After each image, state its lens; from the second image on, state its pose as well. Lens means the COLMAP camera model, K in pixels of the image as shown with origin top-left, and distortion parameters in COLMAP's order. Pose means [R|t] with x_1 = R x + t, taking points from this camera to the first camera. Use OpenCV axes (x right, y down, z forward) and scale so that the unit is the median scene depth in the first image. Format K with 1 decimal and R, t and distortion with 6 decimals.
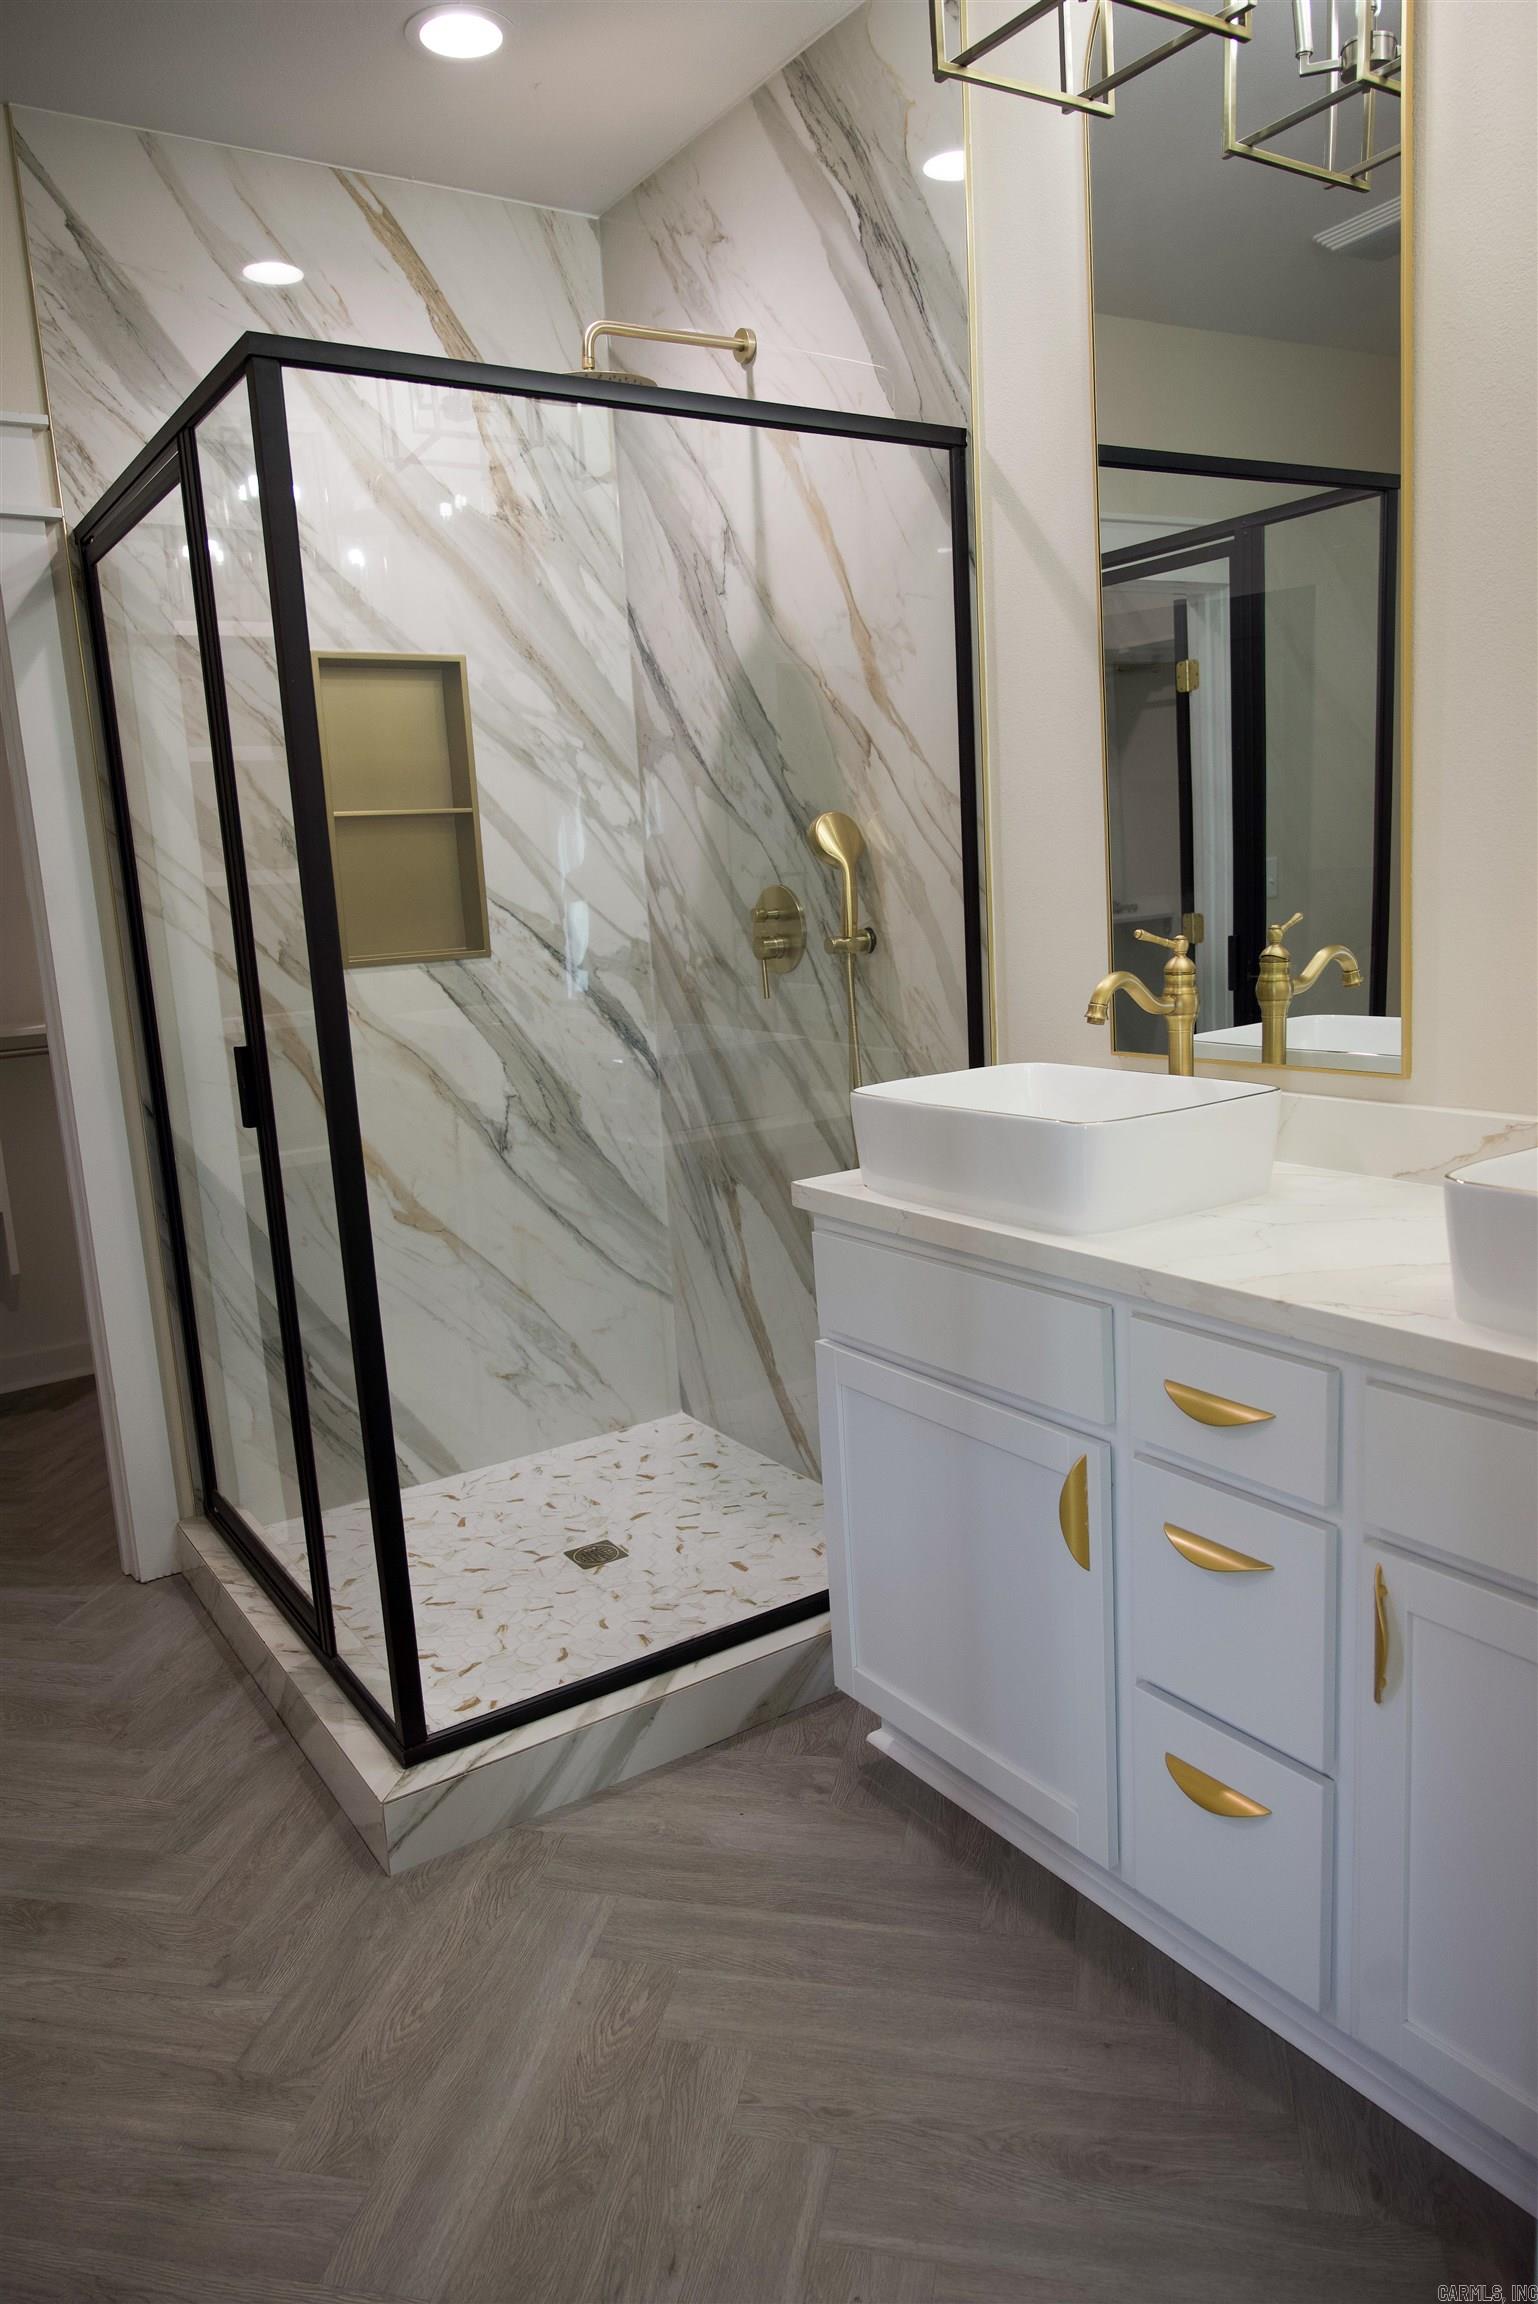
lens RADIAL K [[1557.3, 0, 768.5], [0, 1557.3, 1153.4], [0, 0, 1]] dist [-0.007127, 0.005737]
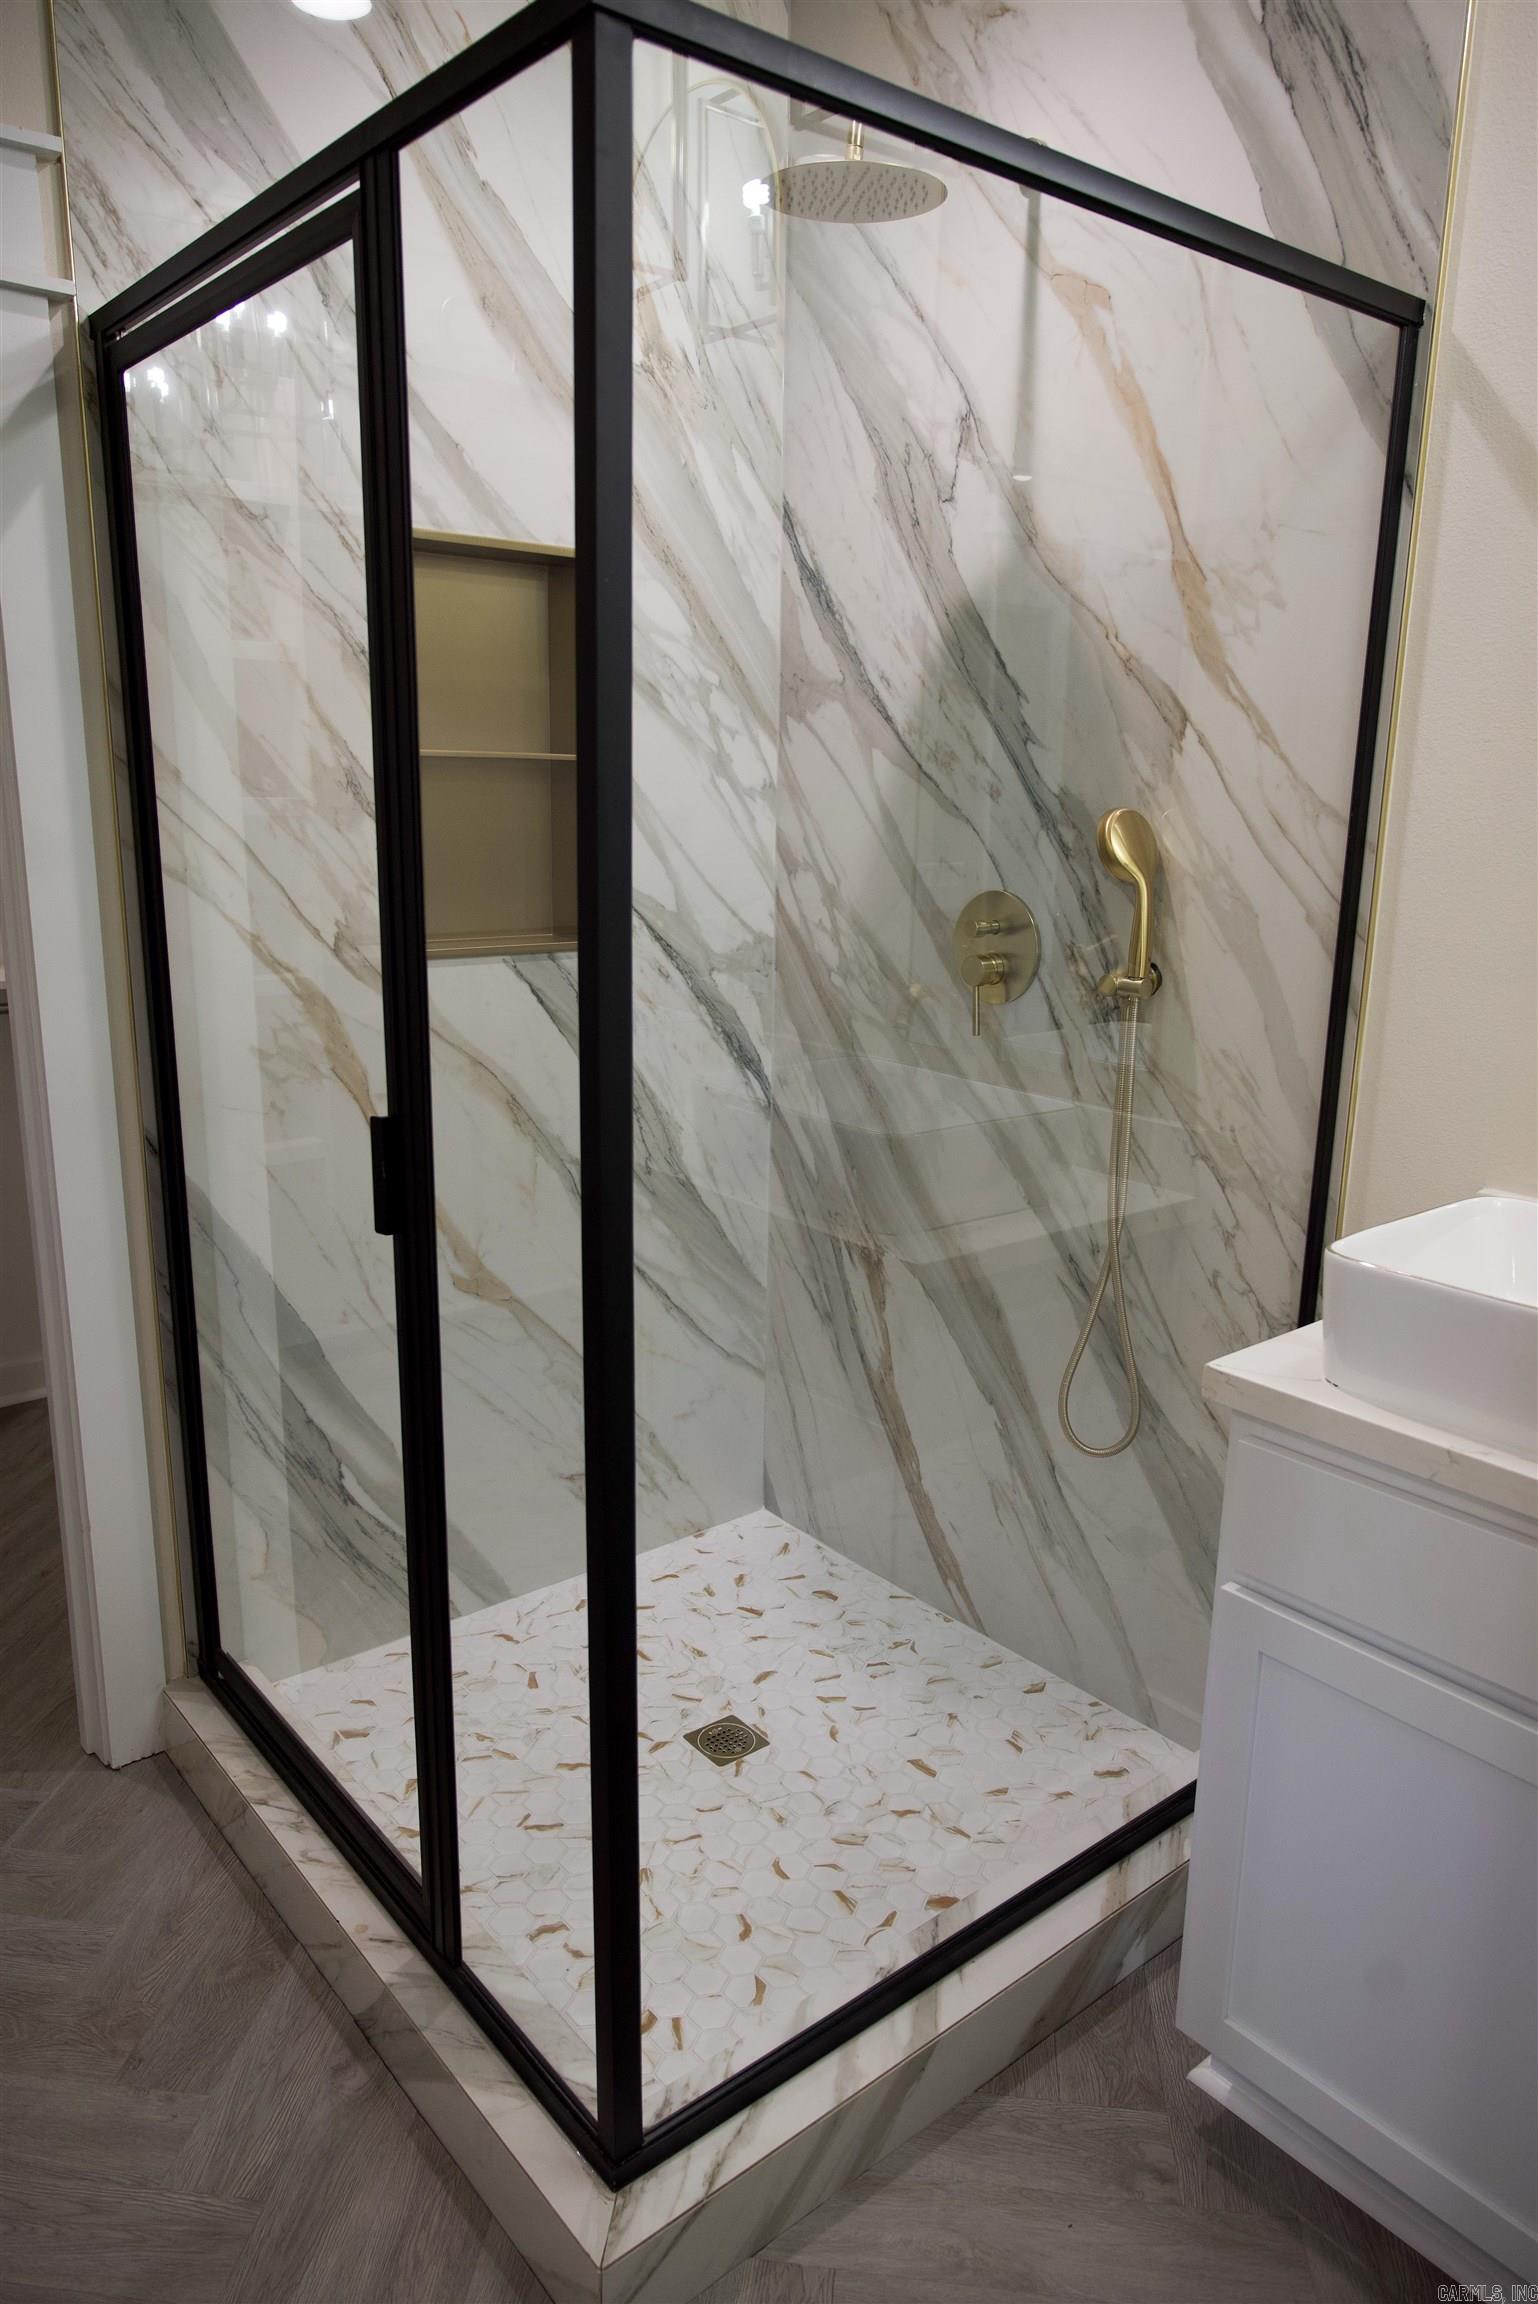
lens RADIAL K [[1557.3, 0, 770.8], [0, 1557.3, 1160.3], [0, 0, 1]] dist [-0.007127, 0.005737]
pose [[0.992185, 0.046696, 0.115706, -0.199048], [-0.052459, 0.997504, 0.047264, -0.072289], [-0.113210, -0.052965, 0.992158, 0.248947]]
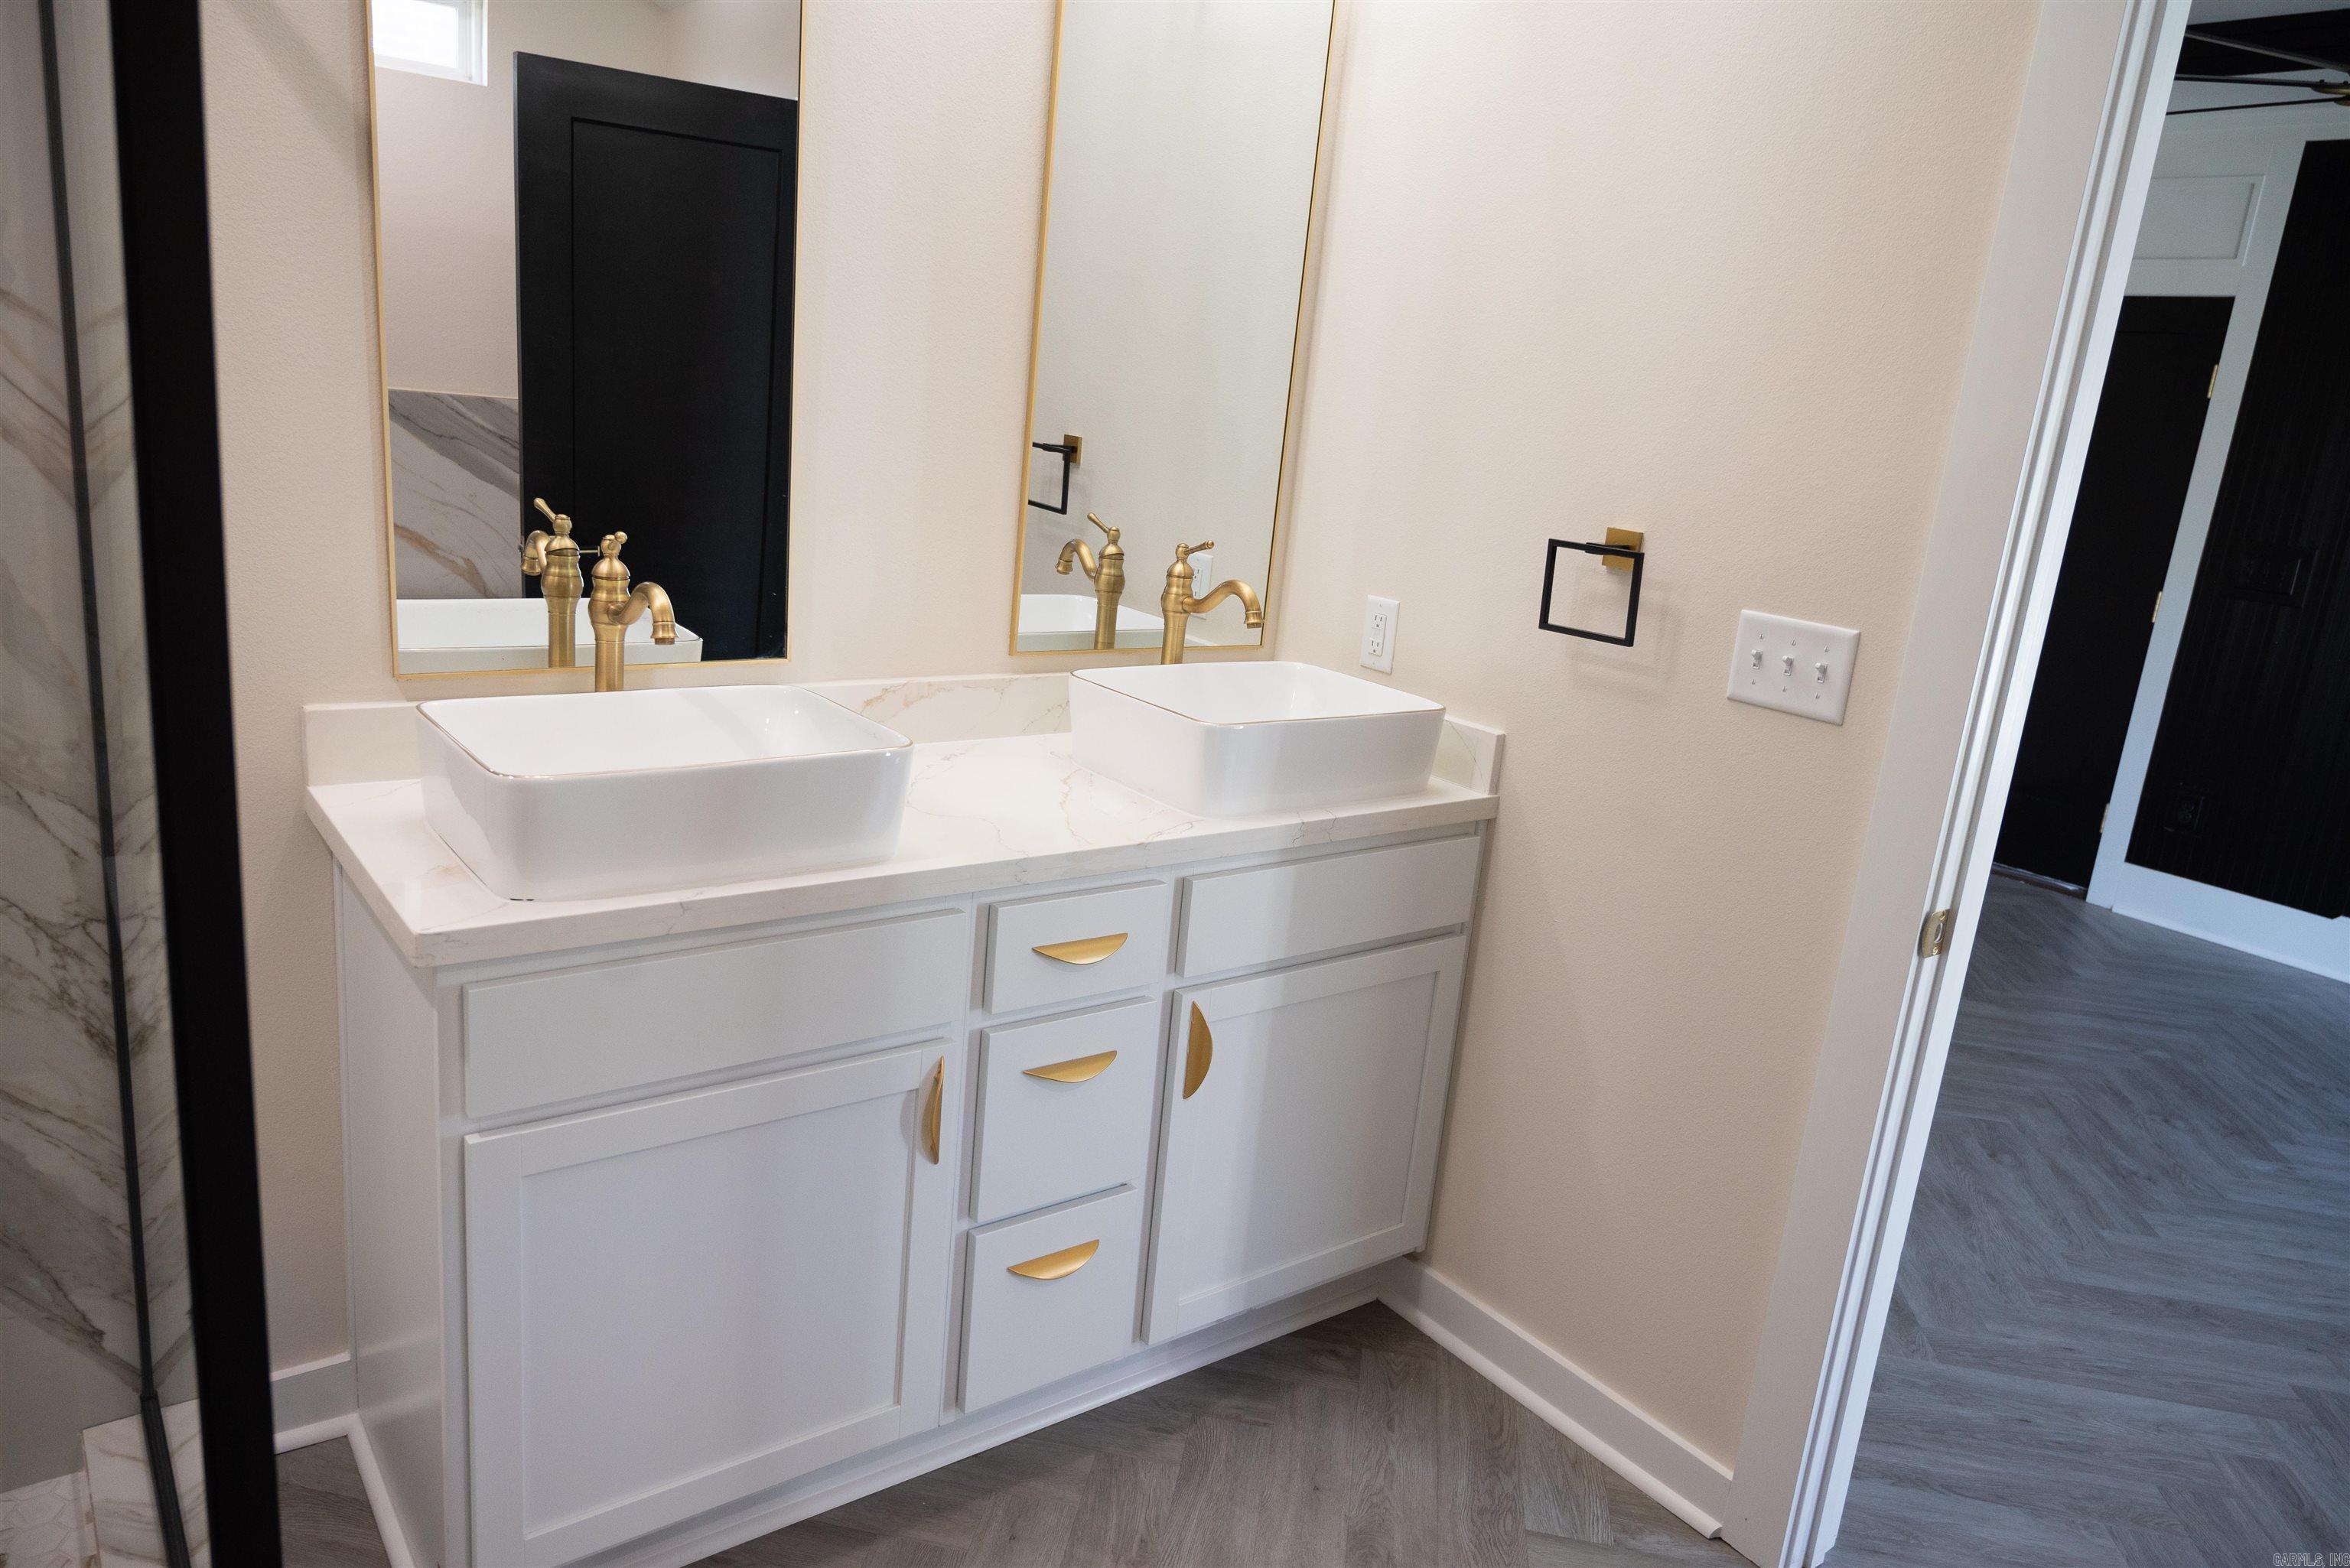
lens RADIAL K [[1588.3, 0, 1175.8], [0, 1588.3, 769.4], [0, 0, 1]] dist [-0.007127, 0.005737]
pose [[-0.066246, -0.191270, 0.979299, -0.491309], [0.094878, 0.975801, 0.197005, -0.114260], [-0.993282, 0.105965, -0.046496, 0.527708]]
